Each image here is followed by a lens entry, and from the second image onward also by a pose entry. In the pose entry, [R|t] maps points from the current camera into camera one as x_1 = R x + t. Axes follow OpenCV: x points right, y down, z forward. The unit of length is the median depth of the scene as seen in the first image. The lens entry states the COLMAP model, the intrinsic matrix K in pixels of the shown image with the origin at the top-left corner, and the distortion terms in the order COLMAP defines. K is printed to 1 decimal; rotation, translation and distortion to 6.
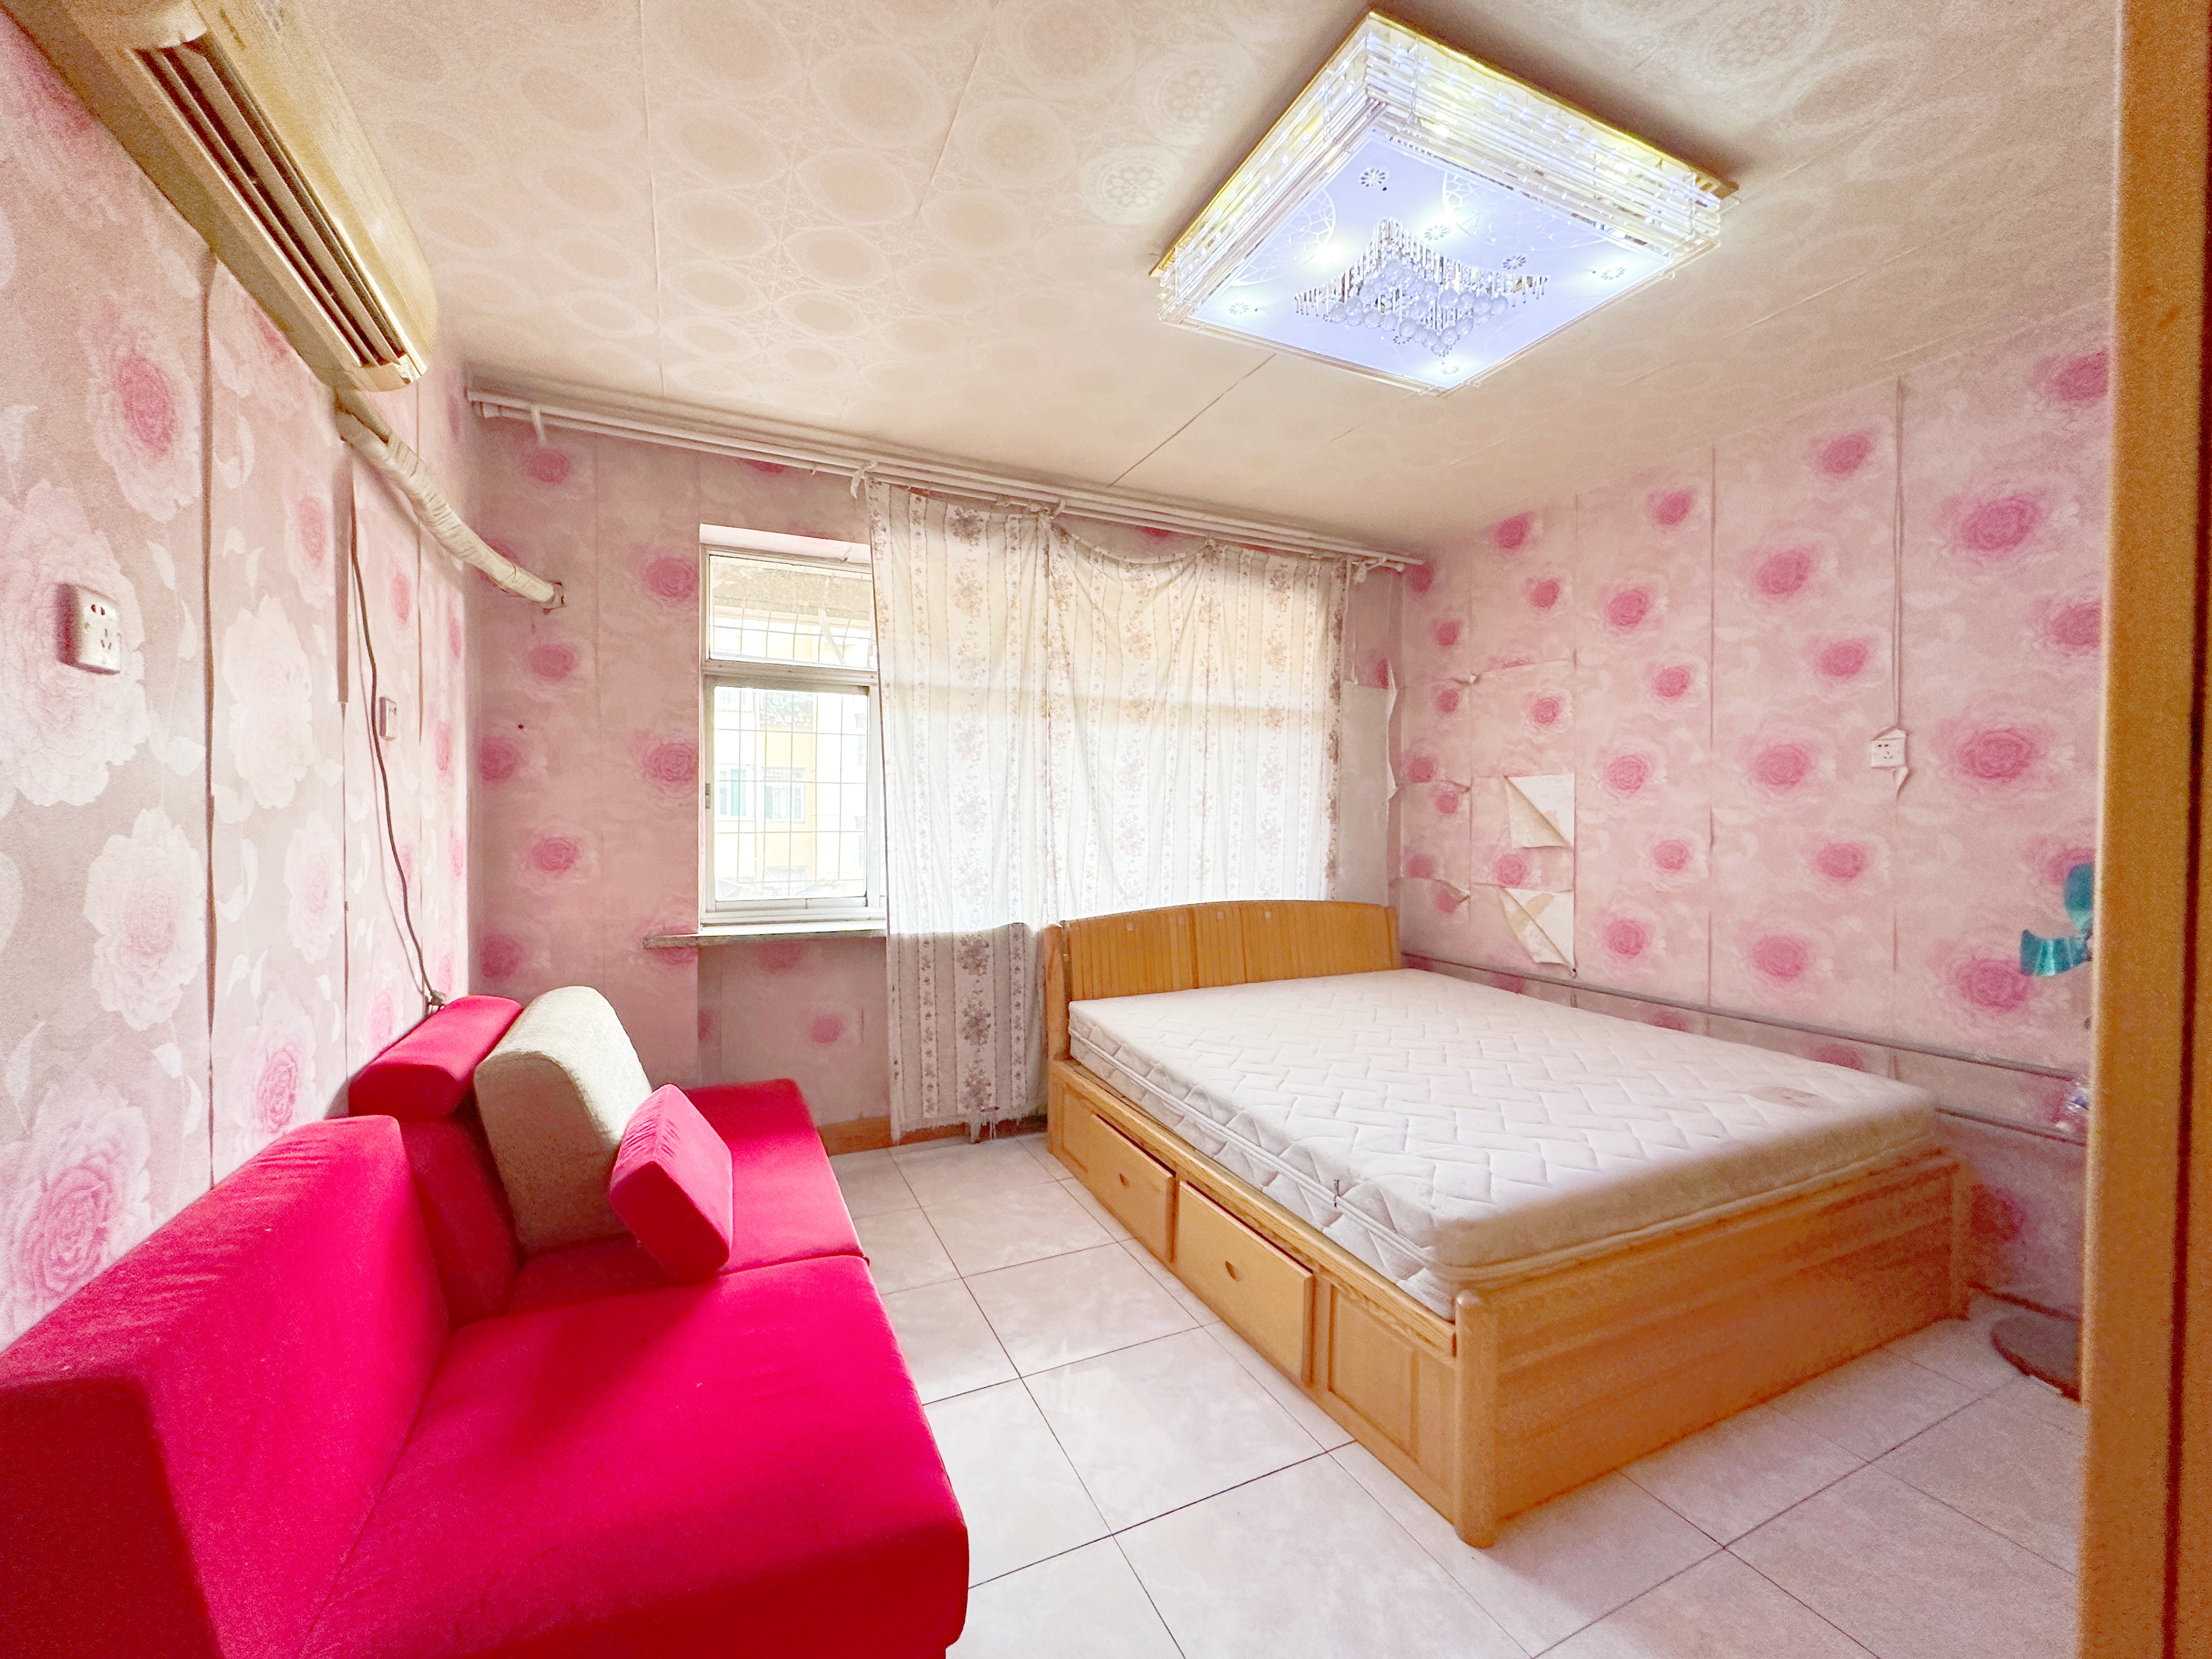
lens RADIAL K [[890.8, 0, 1113.3], [0, 890.8, 830.0], [0, 0, 1]] dist [0.000037, -0.000066]
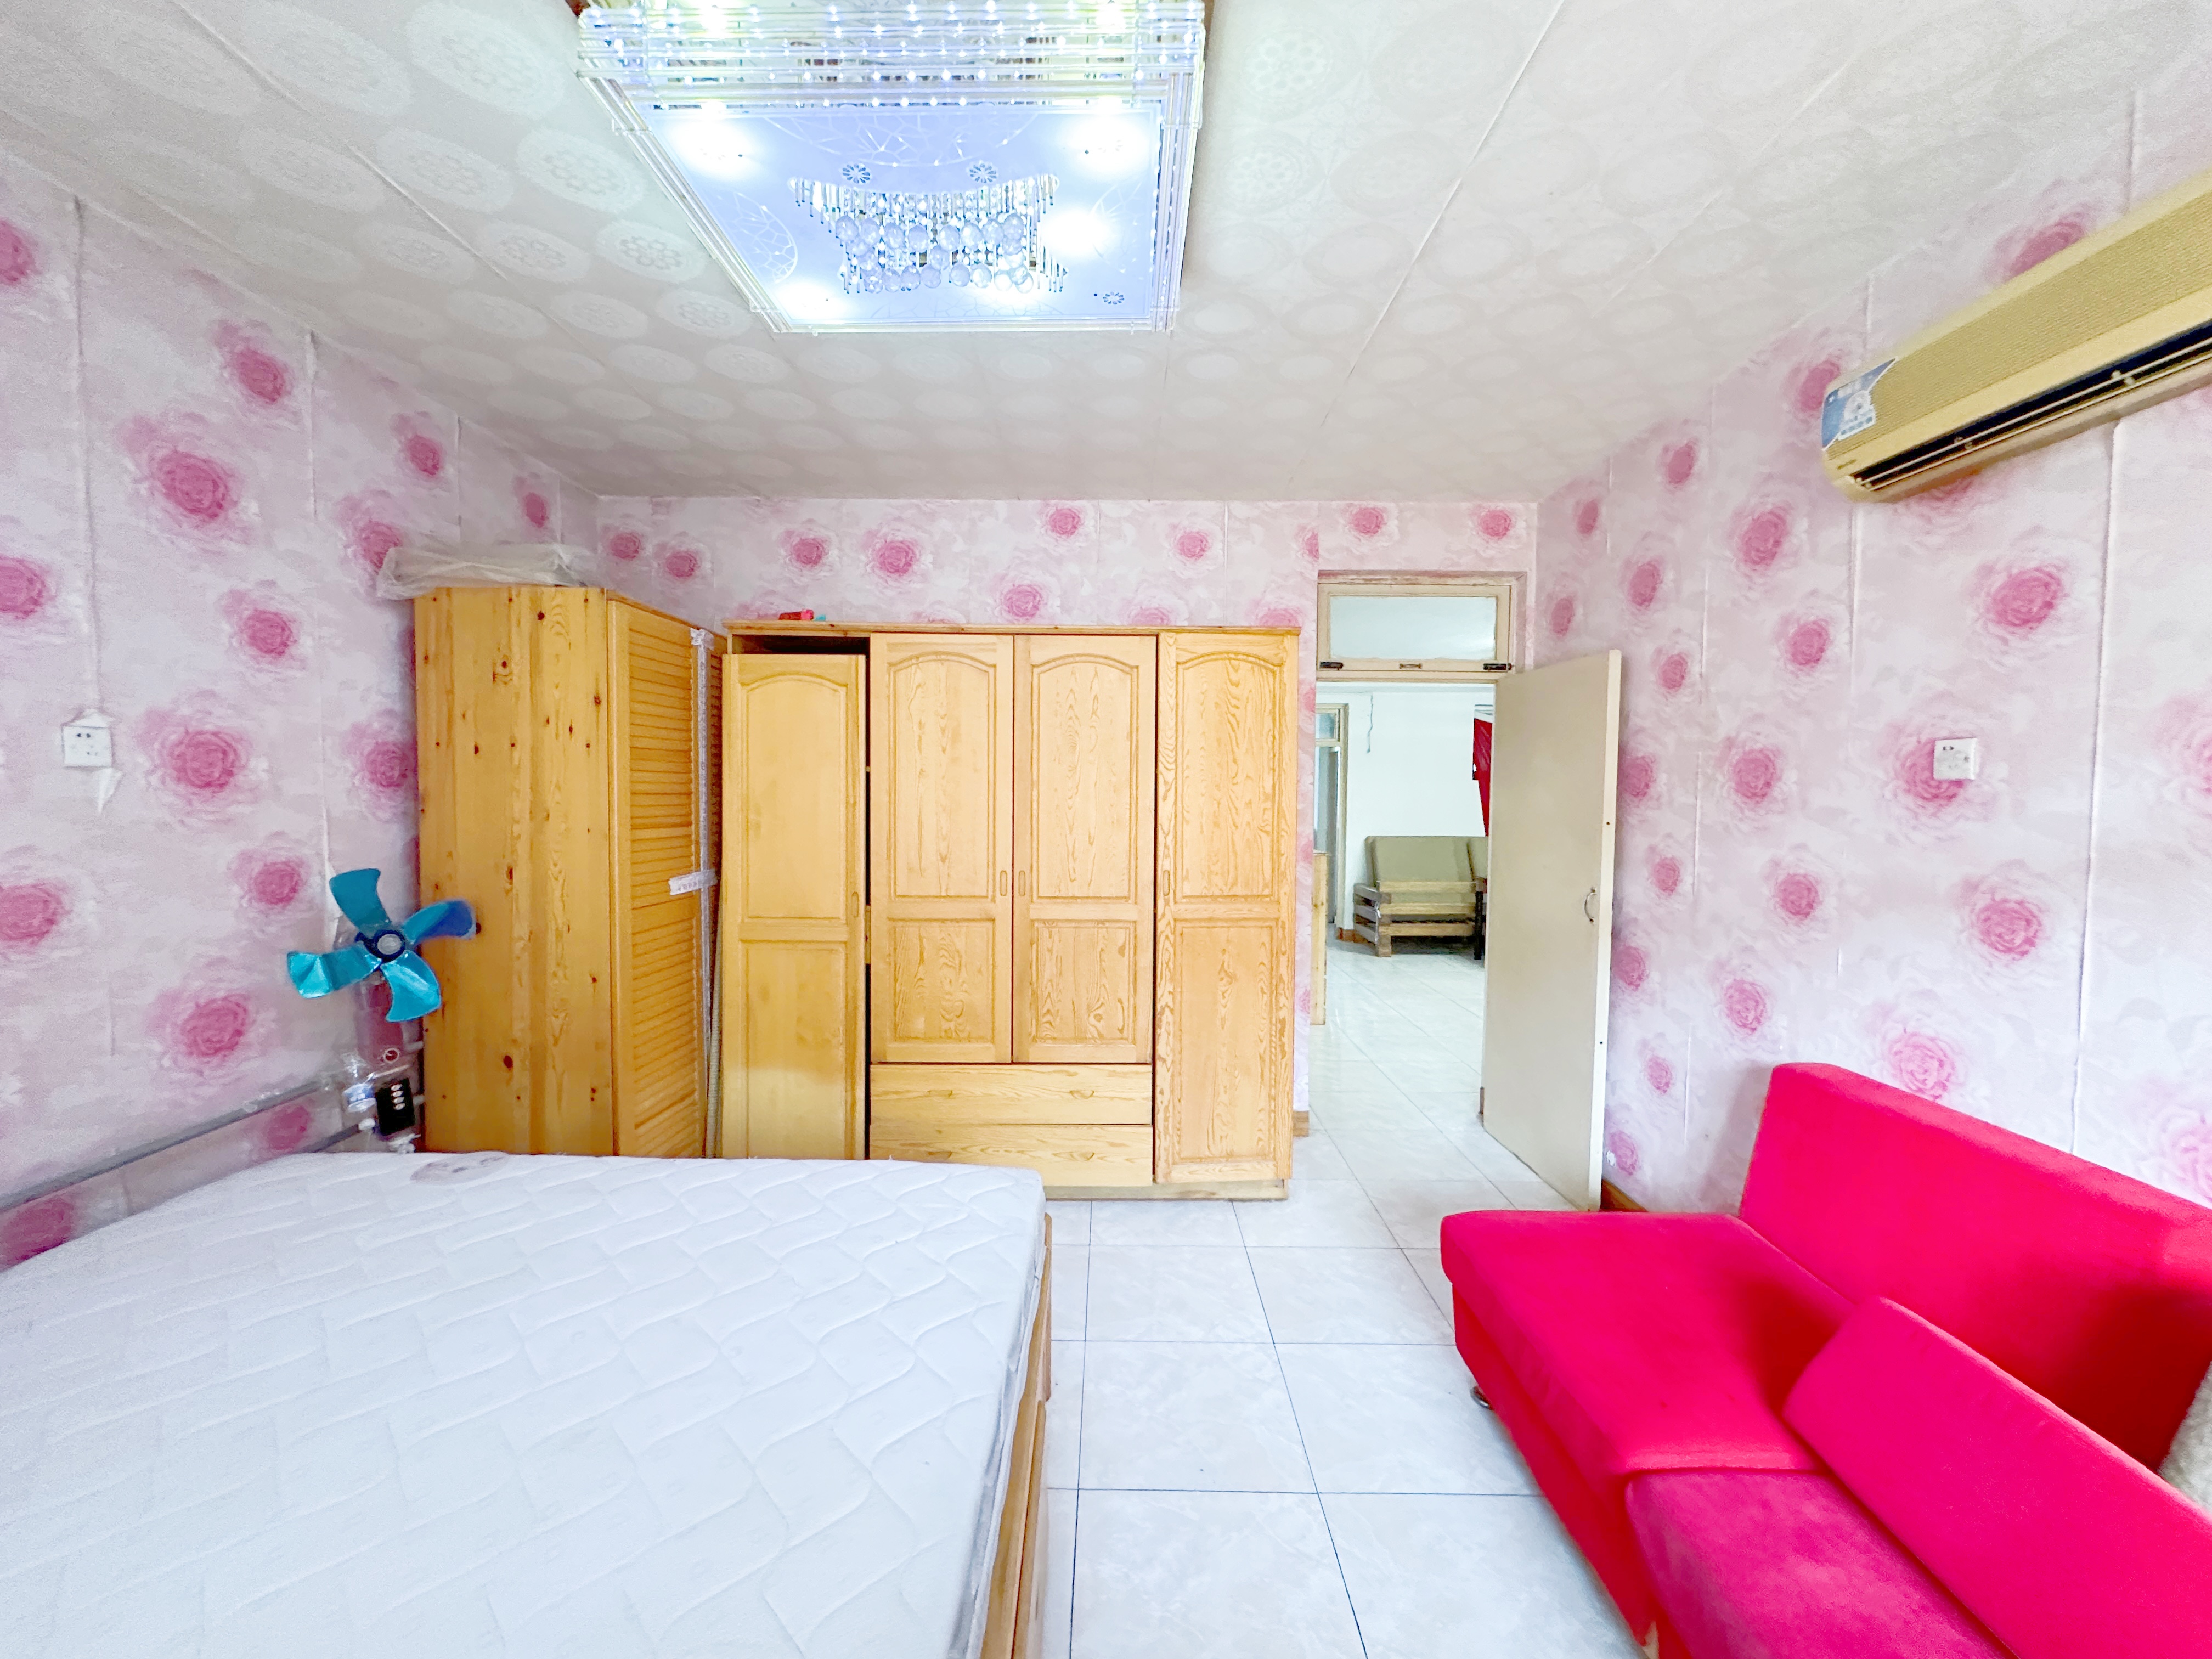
lens RADIAL K [[890.8, 0, 1105.7], [0, 890.8, 824.7], [0, 0, 1]] dist [0.000037, -0.000066]
pose [[-0.901044, -0.030350, 0.432664, -0.145620], [-0.008436, 0.998586, 0.052479, -0.071287], [-0.433645, 0.043635, -0.900026, 1.322957]]
